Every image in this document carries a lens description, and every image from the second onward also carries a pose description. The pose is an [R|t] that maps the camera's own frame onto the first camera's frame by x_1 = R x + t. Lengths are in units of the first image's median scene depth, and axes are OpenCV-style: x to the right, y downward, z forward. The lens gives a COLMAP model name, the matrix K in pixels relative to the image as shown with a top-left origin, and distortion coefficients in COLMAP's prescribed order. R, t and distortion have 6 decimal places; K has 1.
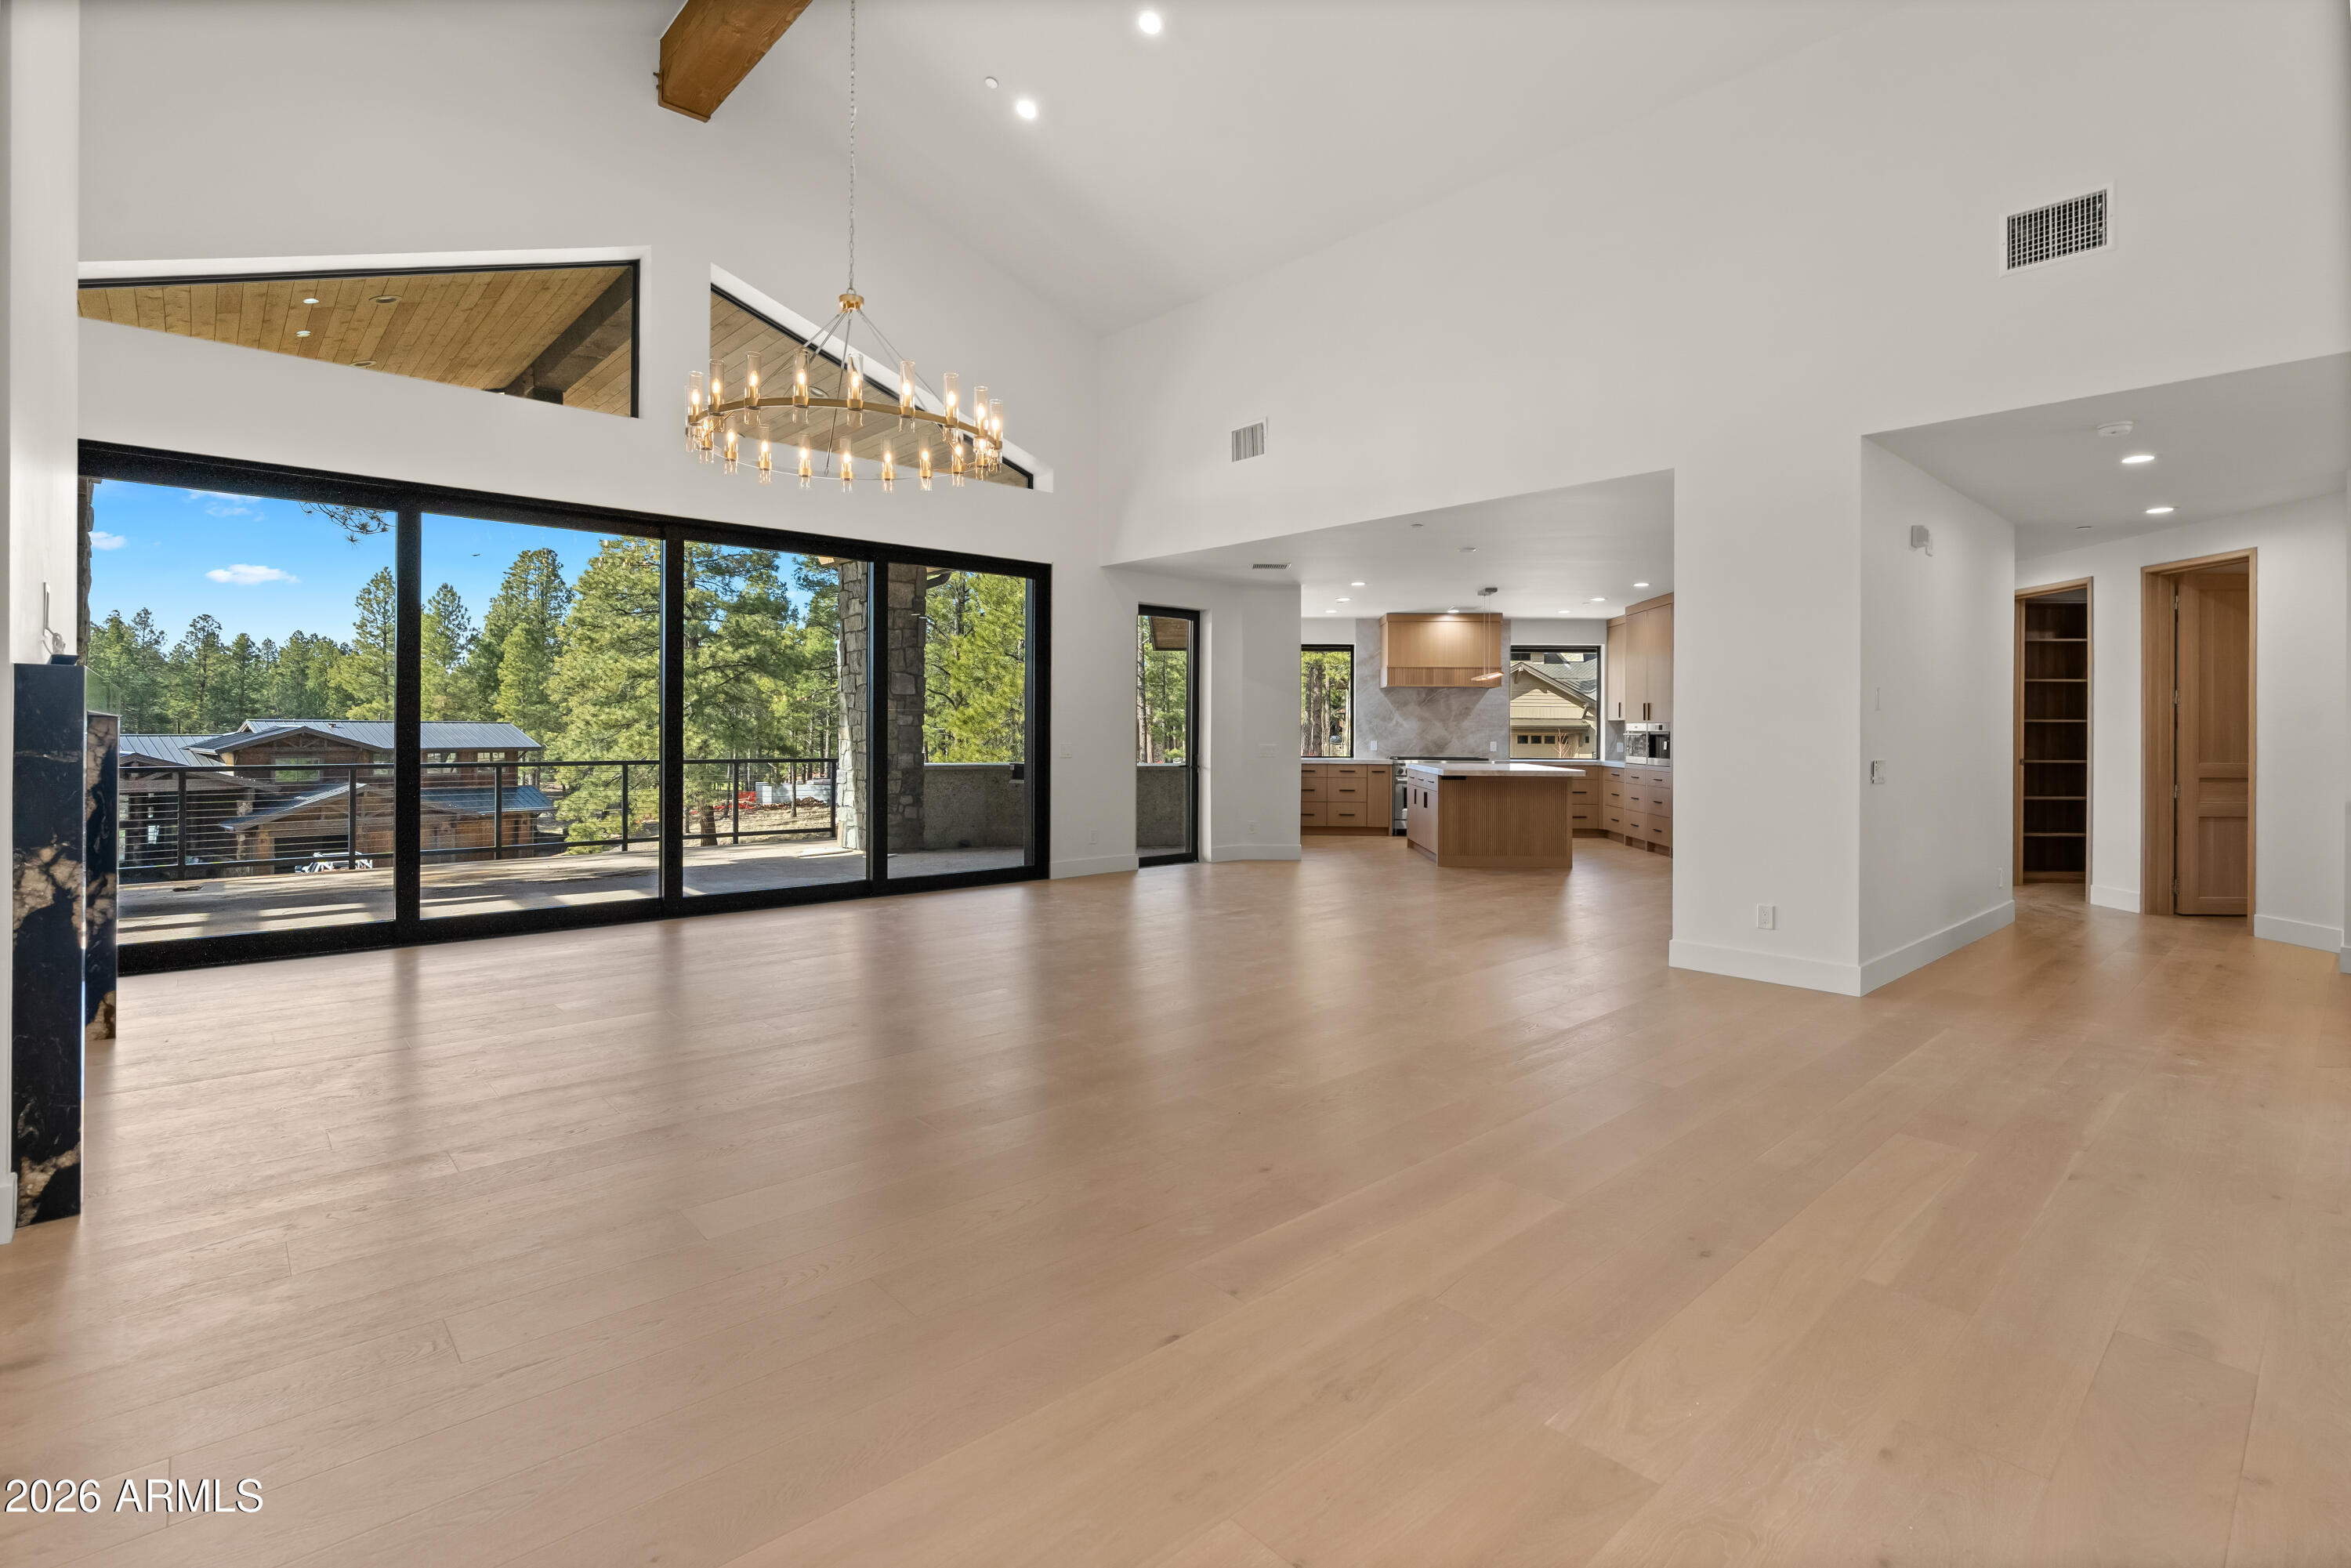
lens RADIAL K [[1094.2, 0, 1176.1], [0, 1094.2, 732.0], [0, 0, 1]] dist [-0.000730, -0.000014]
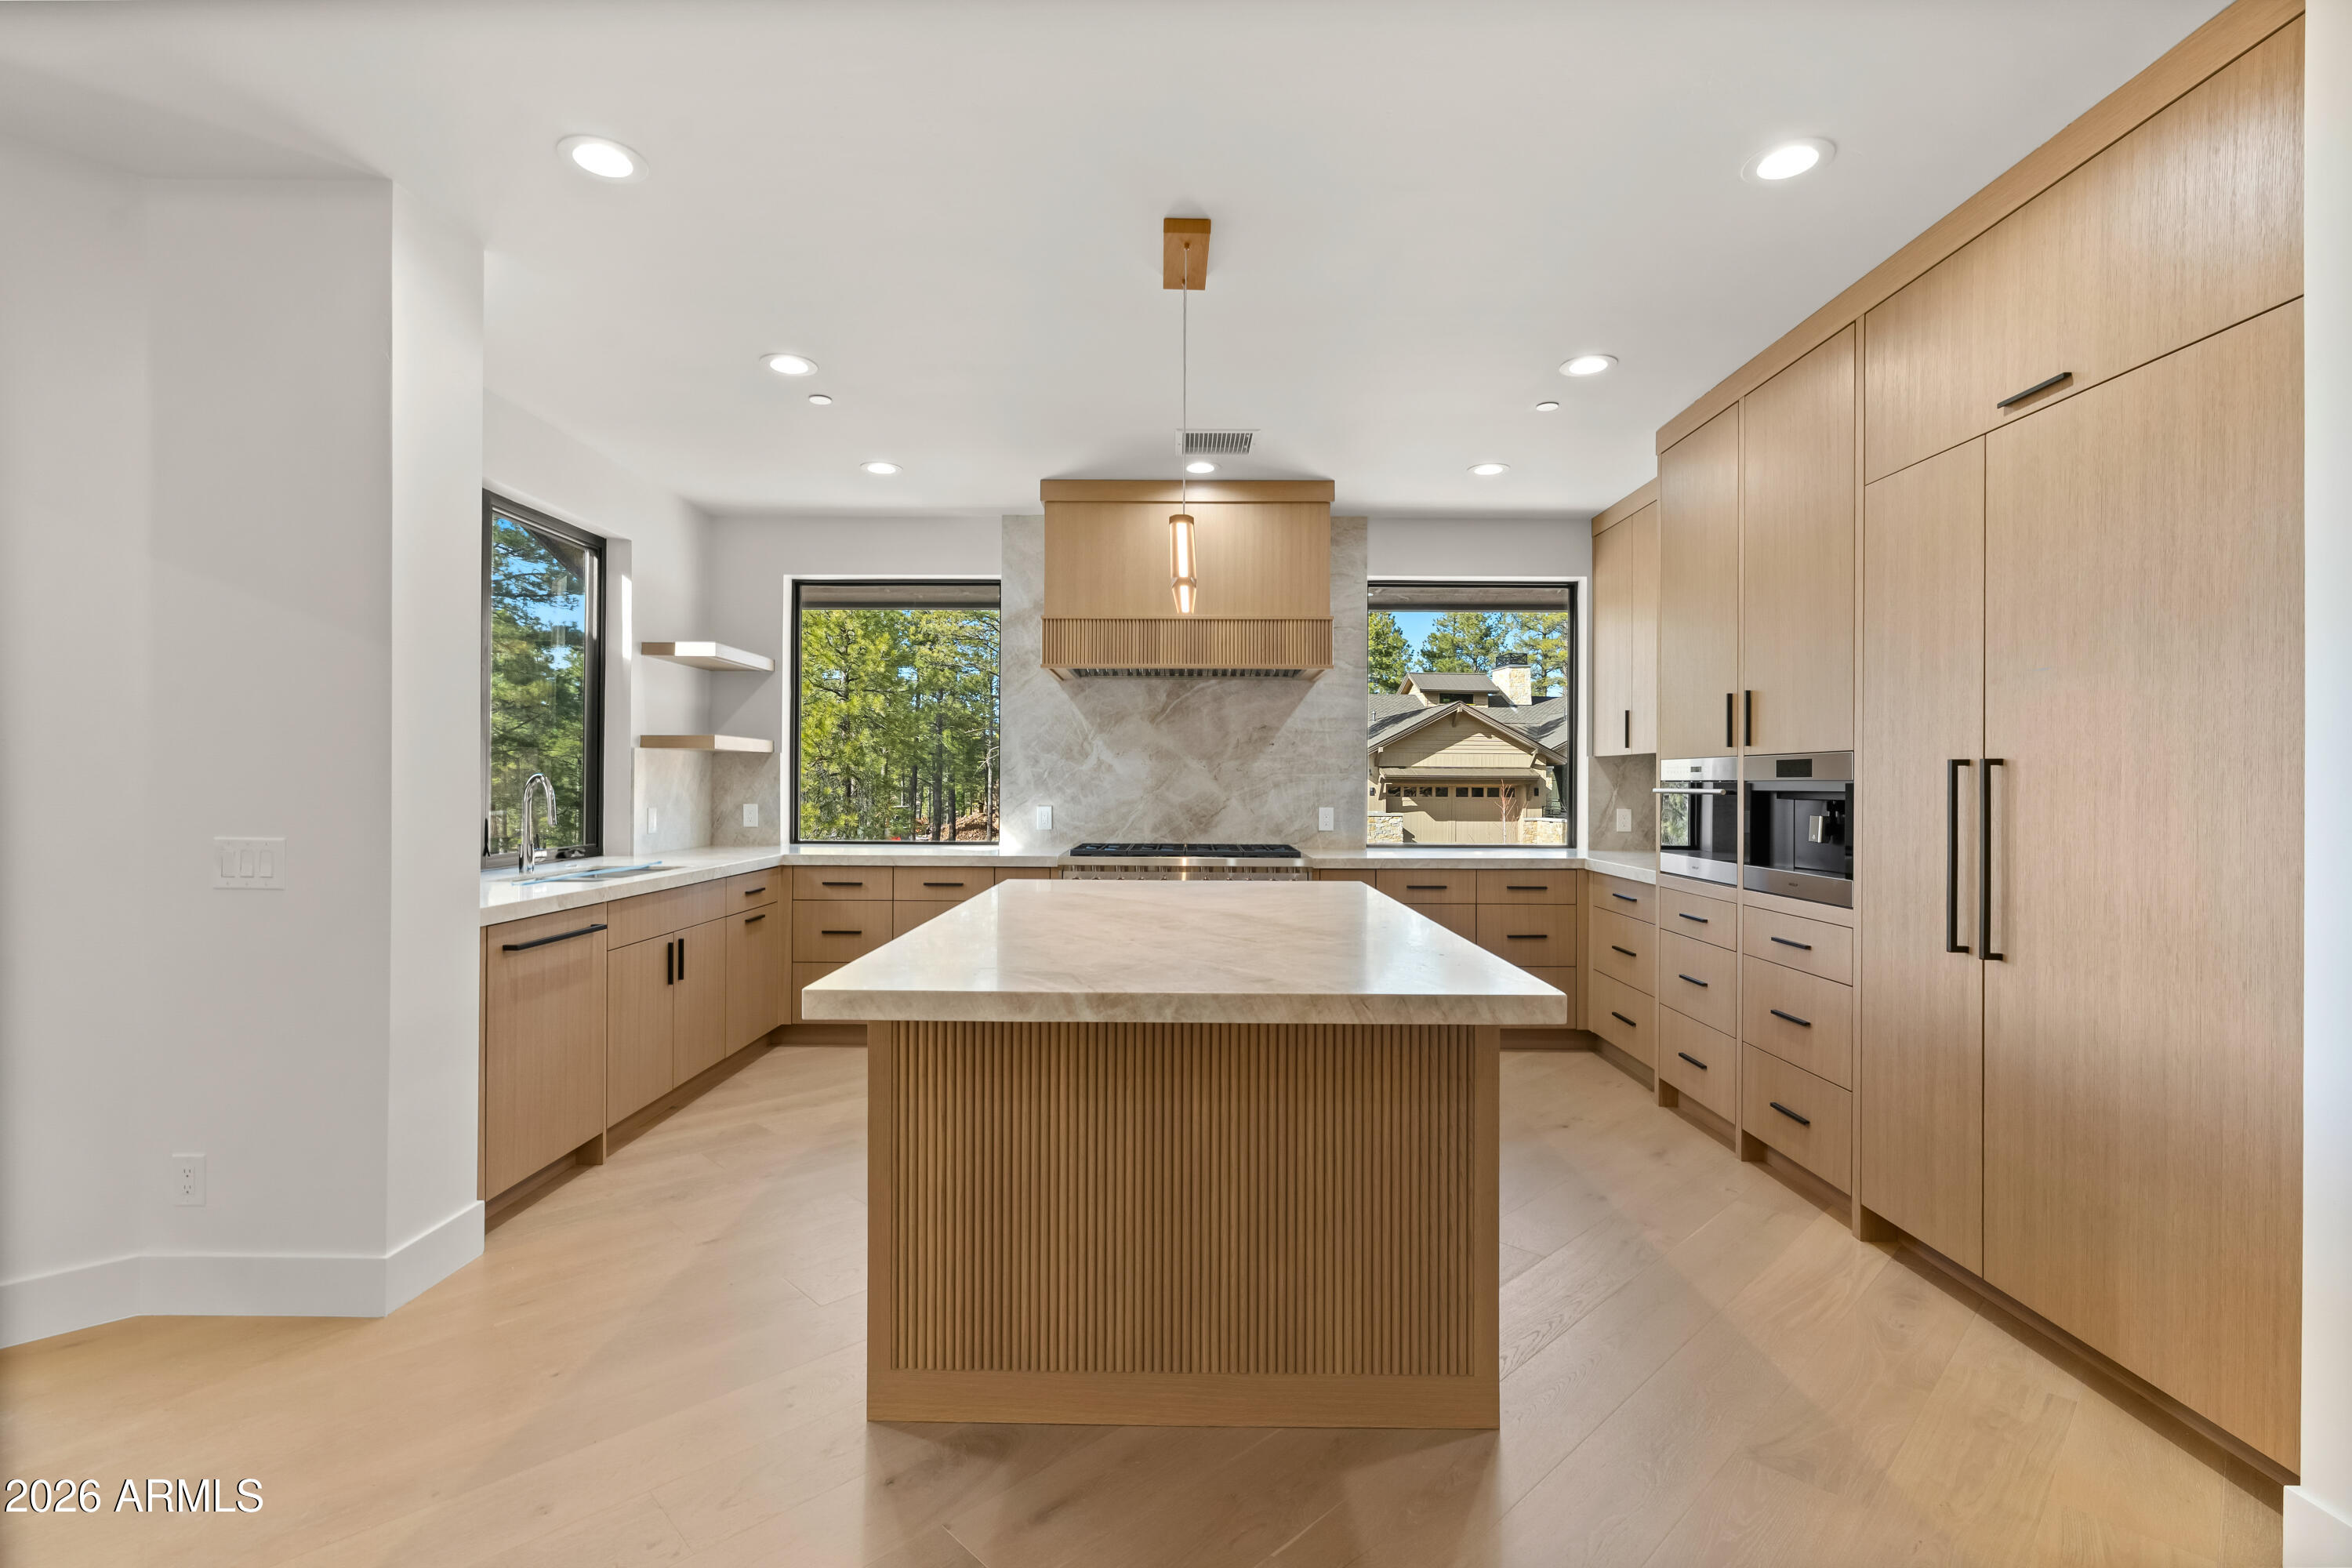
lens RADIAL K [[1101.3, 0, 1176.0], [0, 1101.3, 784.0], [0, 0, 1]] dist [-0.002117, -0.000017]
pose [[0.999035, -0.002353, 0.043861, 0.213378], [0.002354, 0.999997, 0.000020, -0.000193], [-0.043861, 0.000084, 0.999038, 0.578616]]
